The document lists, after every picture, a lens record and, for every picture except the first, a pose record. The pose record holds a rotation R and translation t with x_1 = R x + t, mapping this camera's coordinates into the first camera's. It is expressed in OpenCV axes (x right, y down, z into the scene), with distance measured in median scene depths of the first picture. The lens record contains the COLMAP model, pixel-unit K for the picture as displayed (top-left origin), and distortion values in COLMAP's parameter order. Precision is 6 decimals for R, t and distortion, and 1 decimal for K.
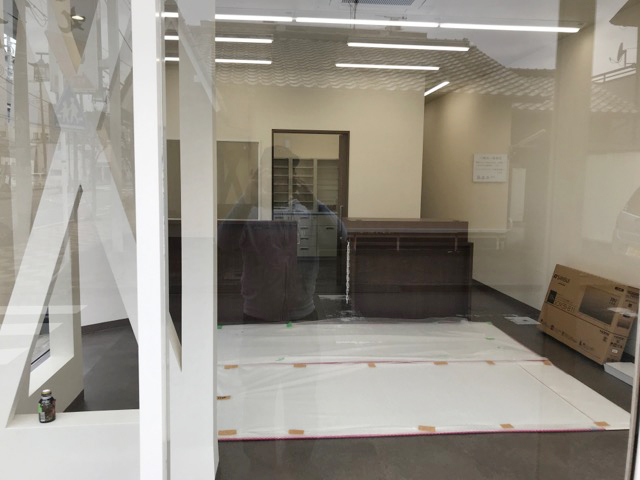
lens RADIAL K [[523.8, 0, 320.0], [0, 523.8, 240.0], [0, 0, 1]] dist [0.002628, 0.000225]
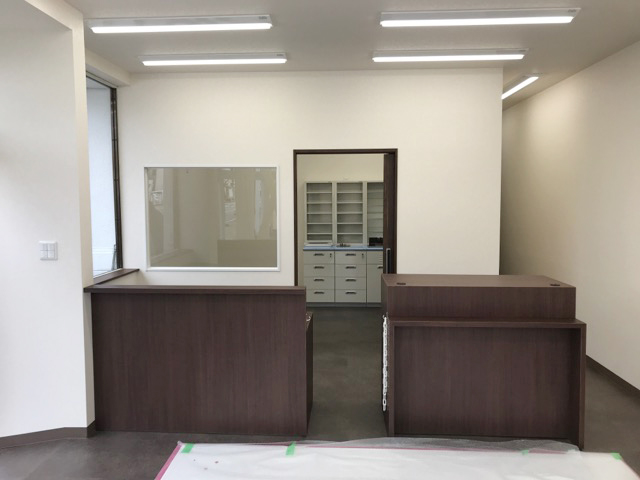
lens RADIAL K [[523.8, 0, 320.0], [0, 523.8, 240.0], [0, 0, 1]] dist [0.002628, 0.000225]
pose [[0.990002, -0.008011, -0.140827, 0.051323], [0.004473, 0.999667, -0.025423, -0.060637], [0.140984, 0.024539, 0.989708, 0.254247]]
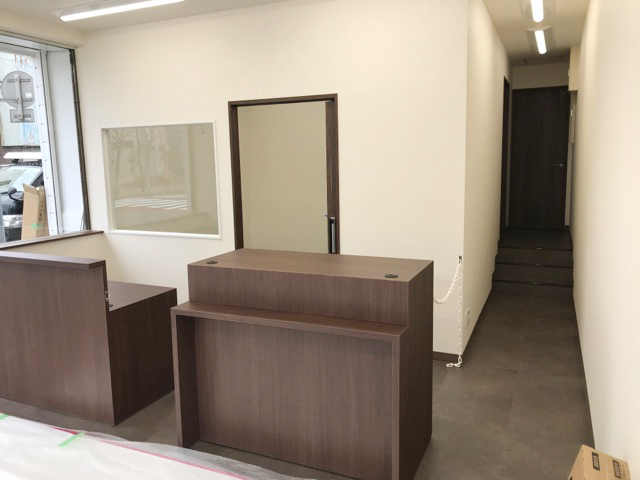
lens RADIAL K [[523.8, 0, 320.0], [0, 523.8, 240.0], [0, 0, 1]] dist [0.002628, 0.000225]
pose [[0.873672, 0.040159, -0.484856, 0.337994], [-0.016400, 0.998452, 0.053146, -0.071983], [0.486240, -0.038480, 0.872978, 0.458607]]
